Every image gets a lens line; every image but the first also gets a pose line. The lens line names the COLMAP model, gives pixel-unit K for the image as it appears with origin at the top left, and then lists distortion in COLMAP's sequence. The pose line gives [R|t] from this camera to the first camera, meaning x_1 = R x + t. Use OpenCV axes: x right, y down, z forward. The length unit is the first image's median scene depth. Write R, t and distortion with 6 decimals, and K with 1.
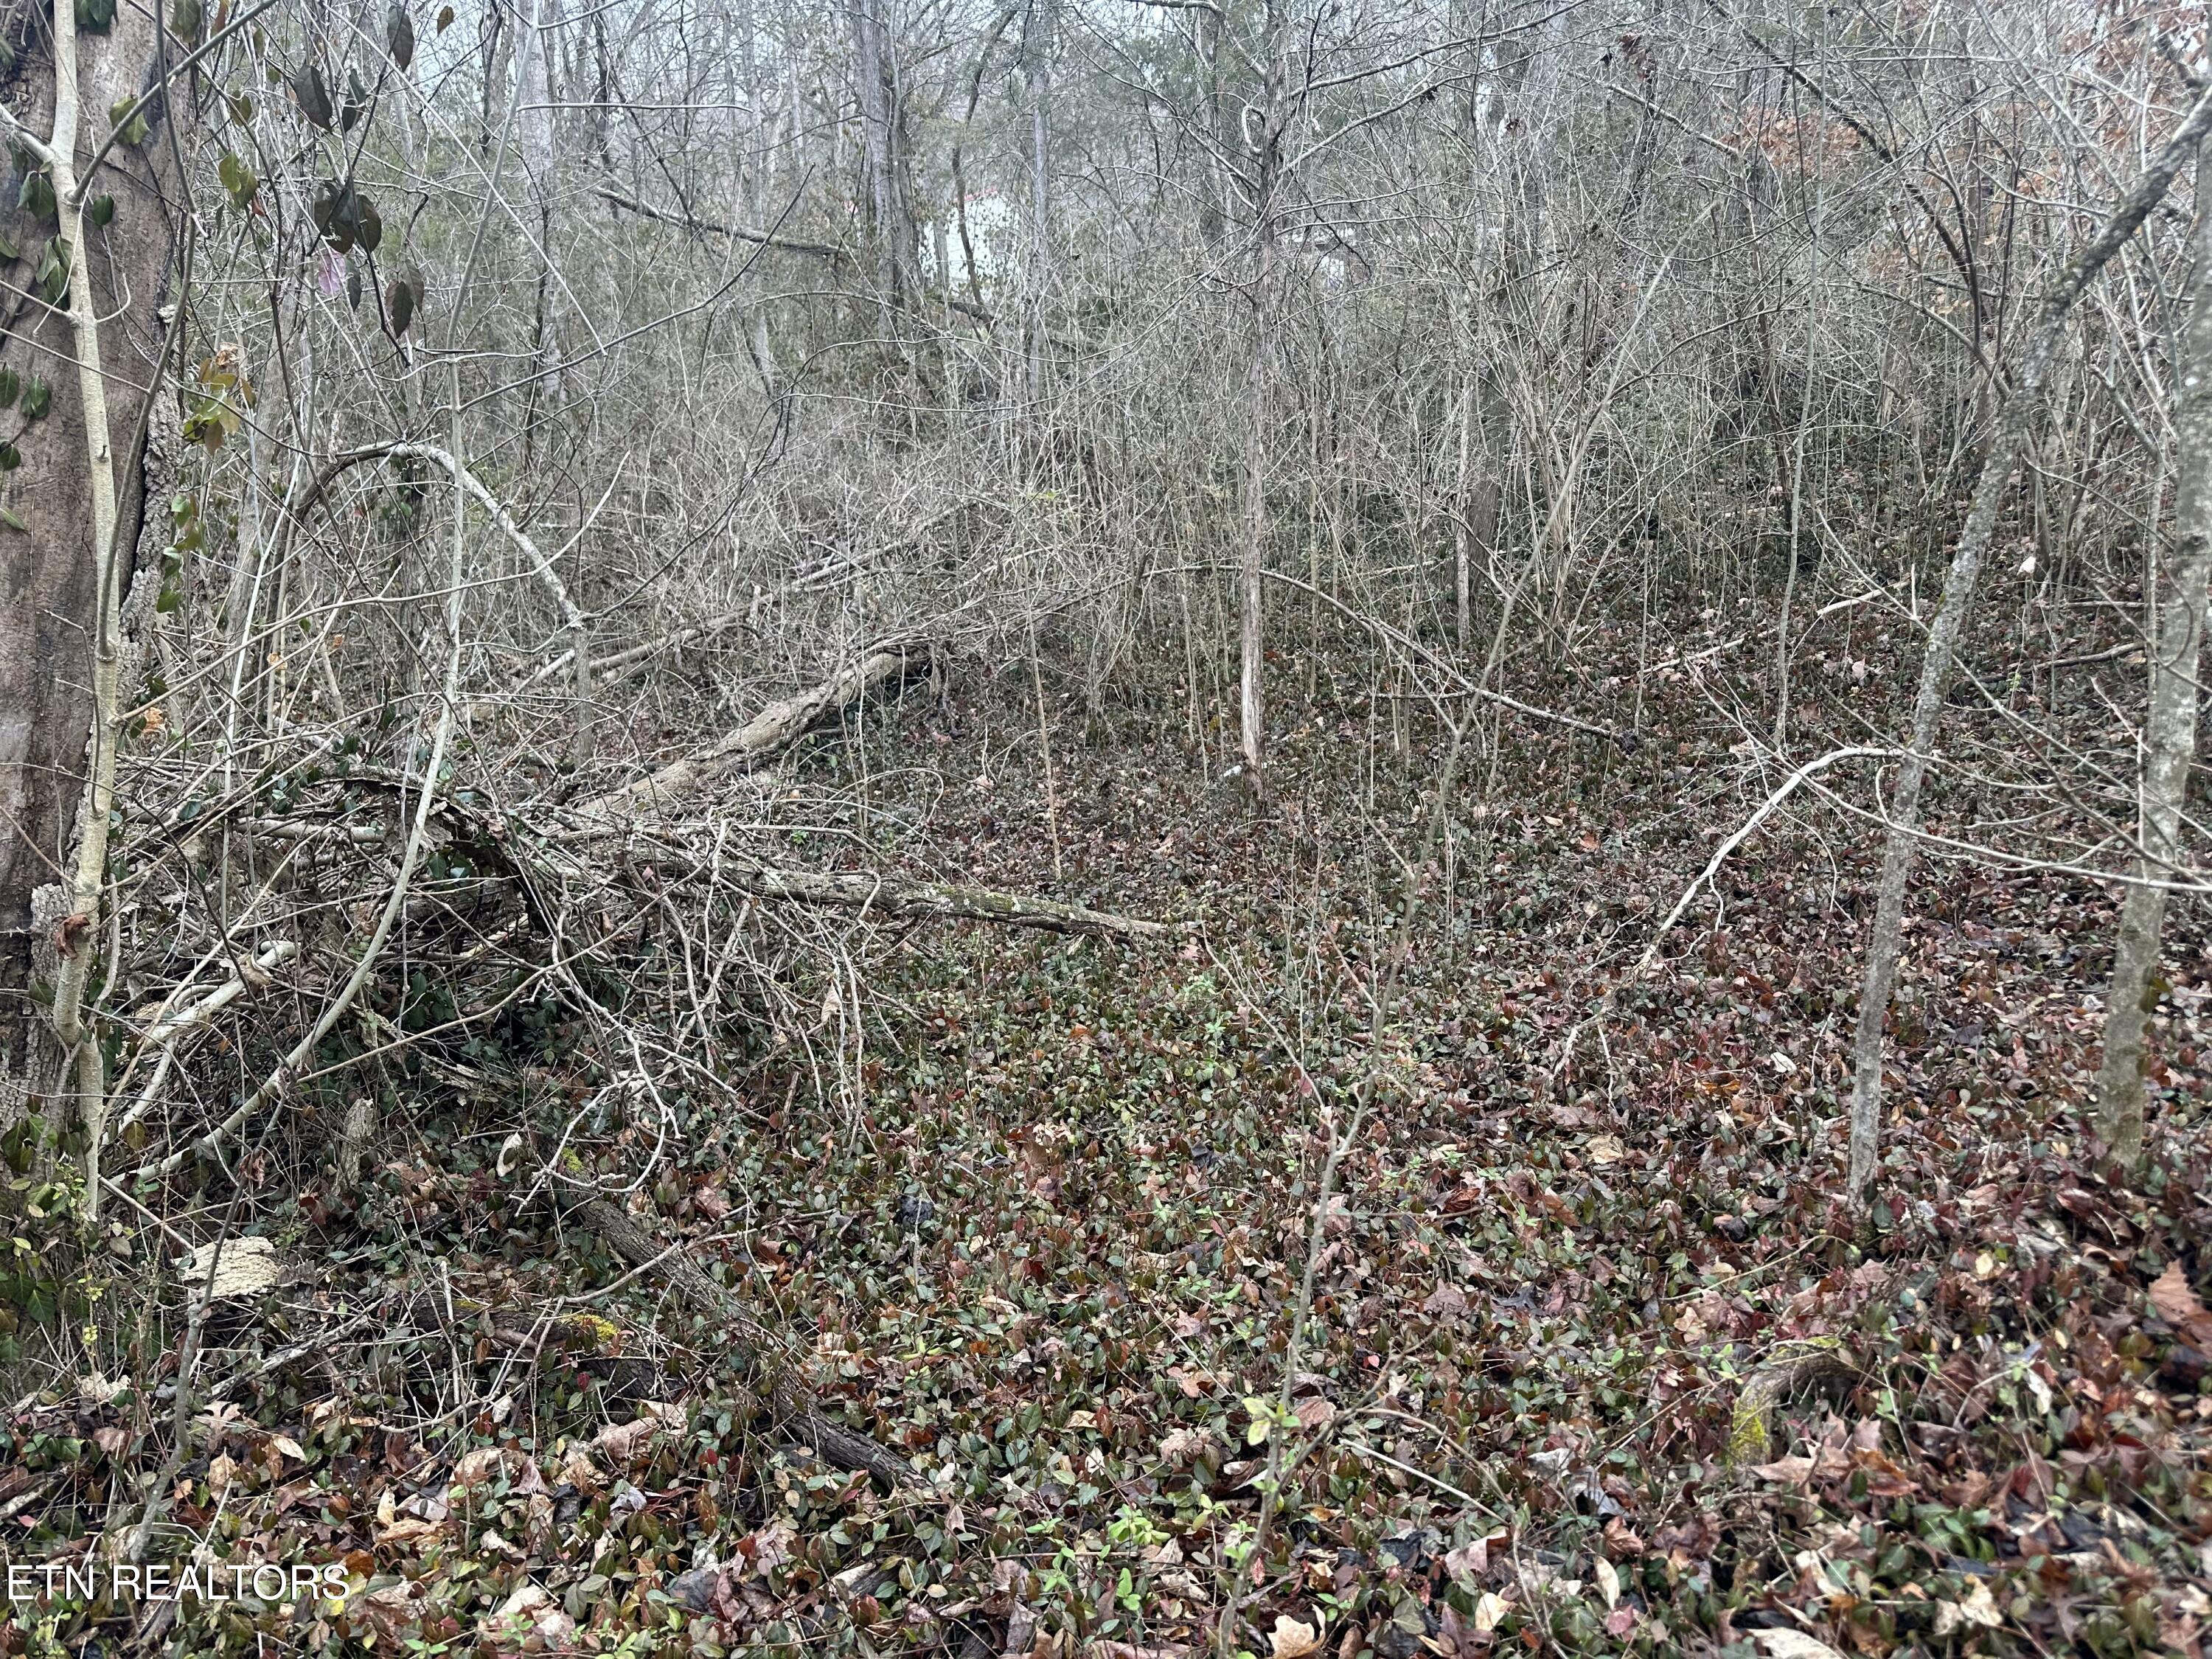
lens RADIAL K [[1561.6, 0, 1118.6], [0, 1561.6, 841.9], [0, 0, 1]] dist [0.008806, -0.014792]
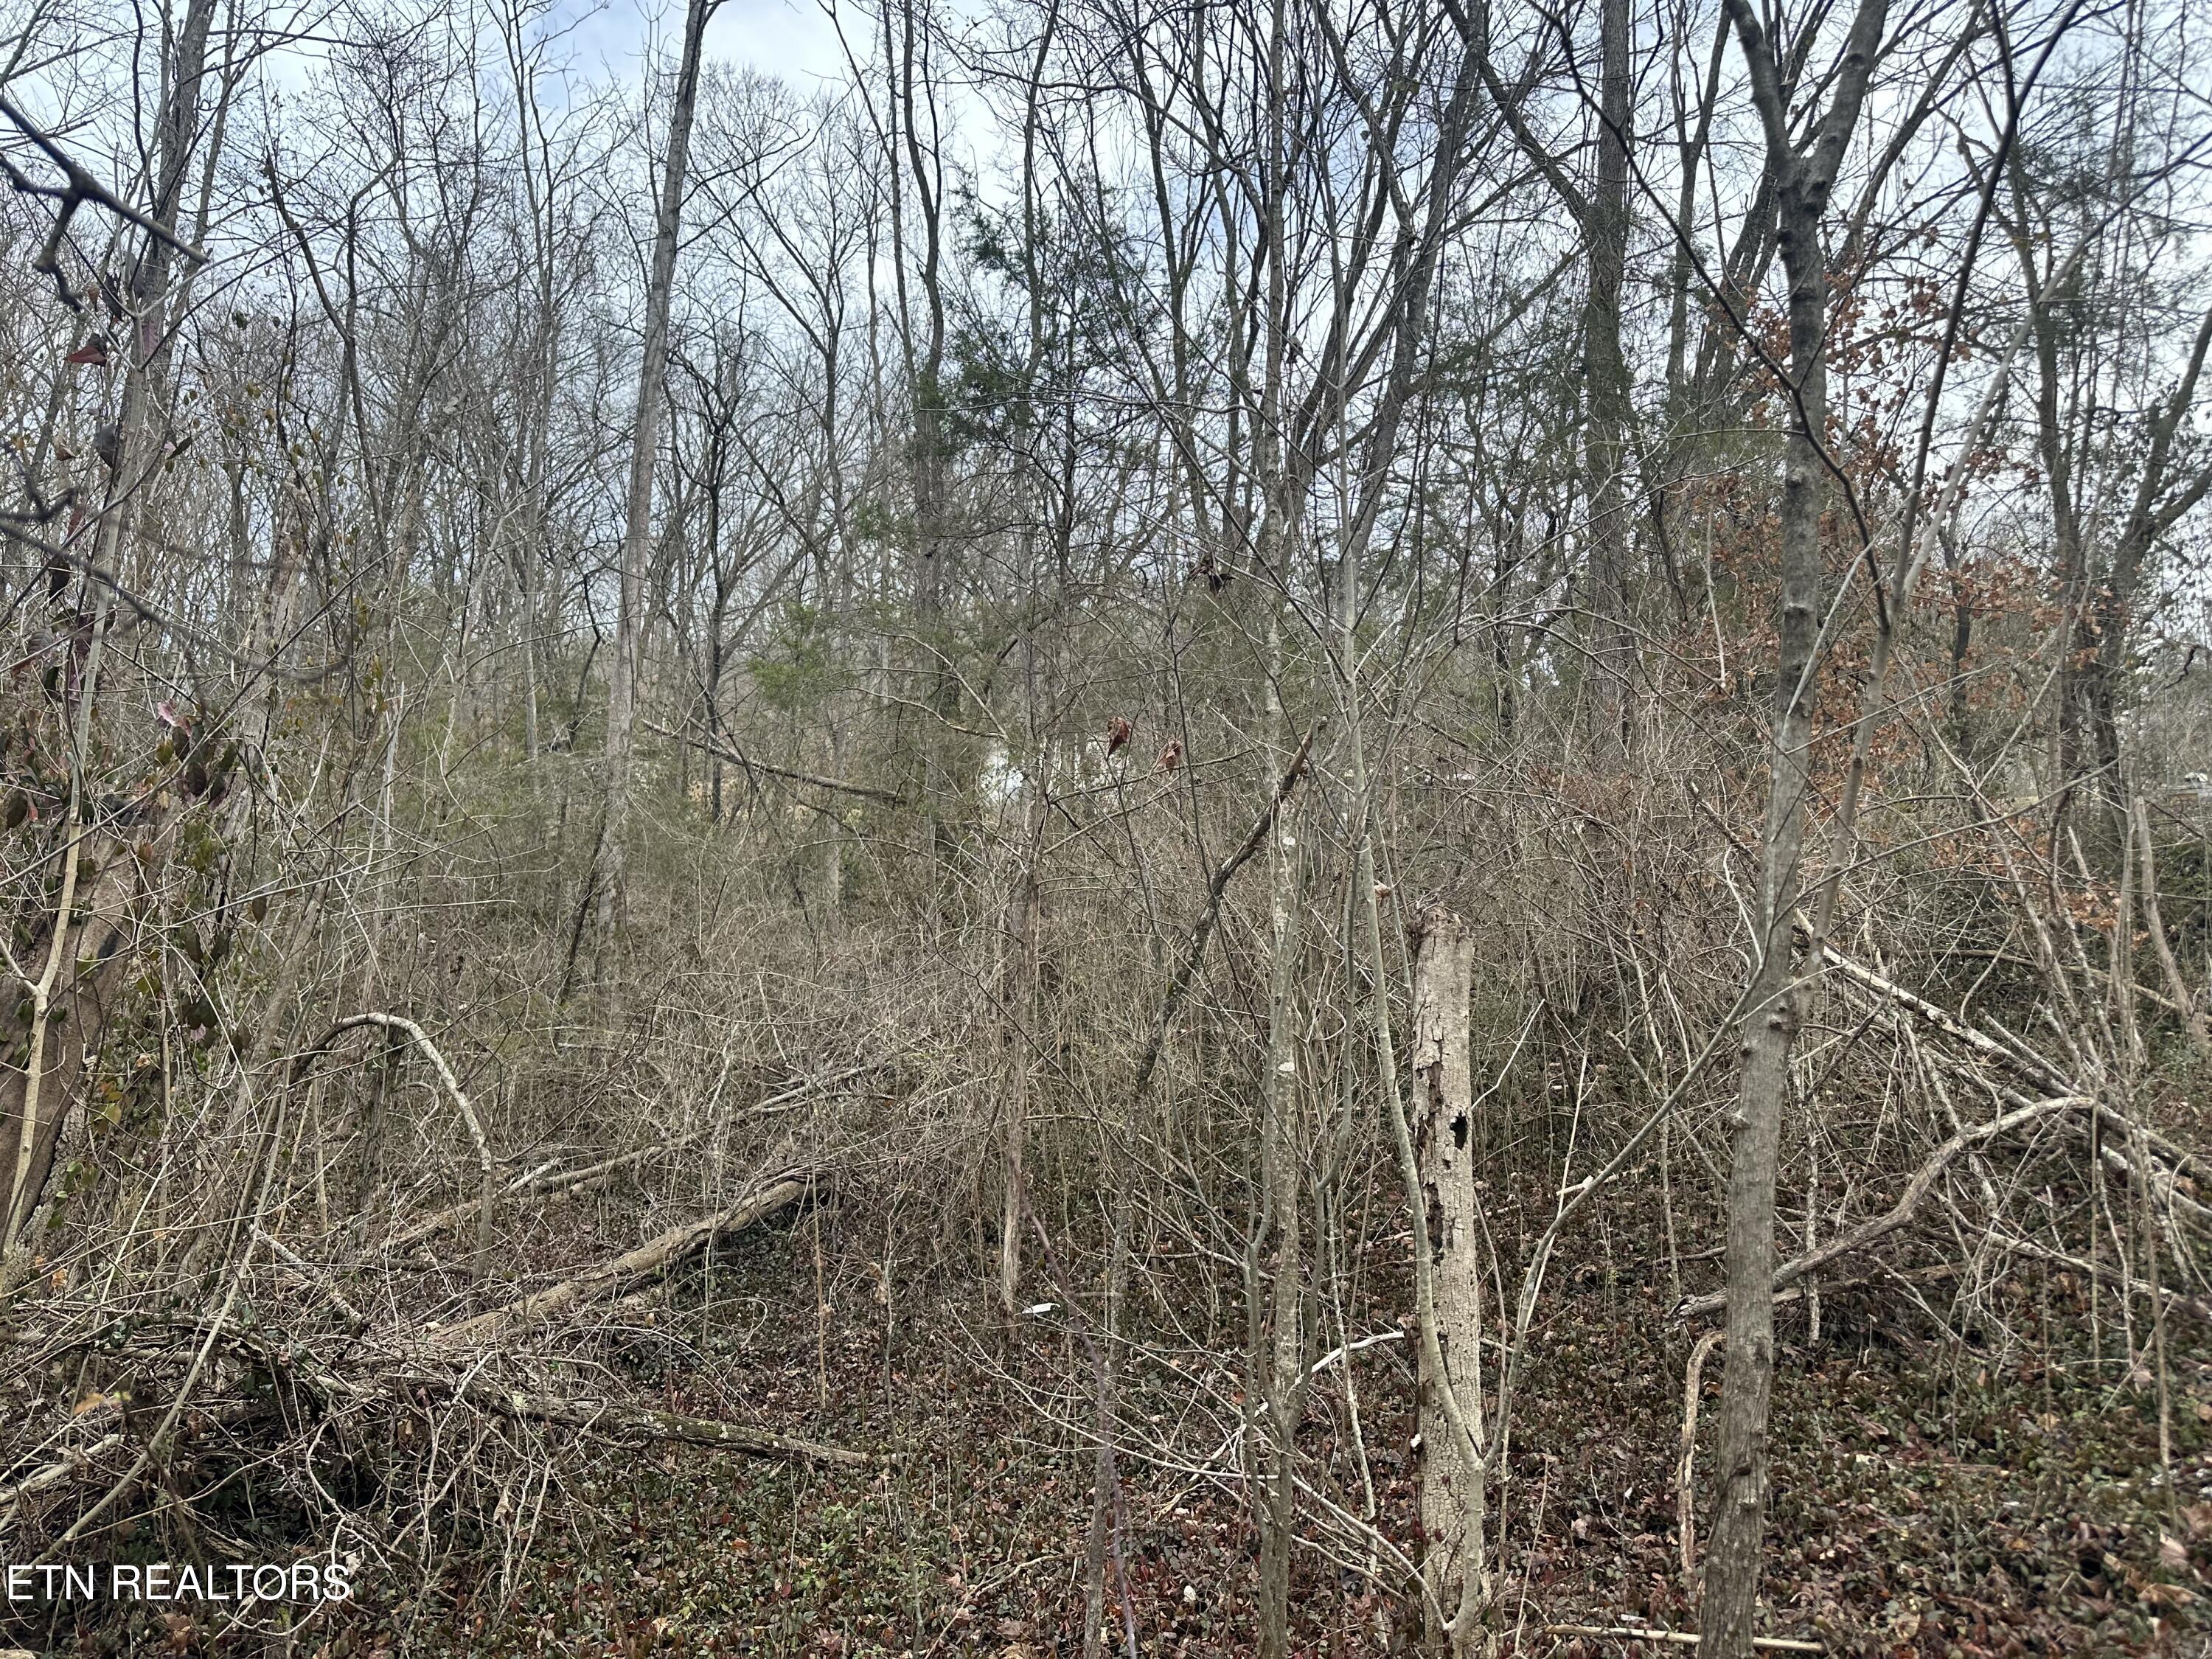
lens RADIAL K [[1561.6, 0, 1100.9], [0, 1561.6, 806.1], [0, 0, 1]] dist [0.008806, -0.014792]
pose [[0.996166, 0.027605, -0.083009, 0.375400], [-0.053007, 0.945346, -0.321733, -0.054547], [0.069591, 0.324900, 0.943185, -0.384830]]
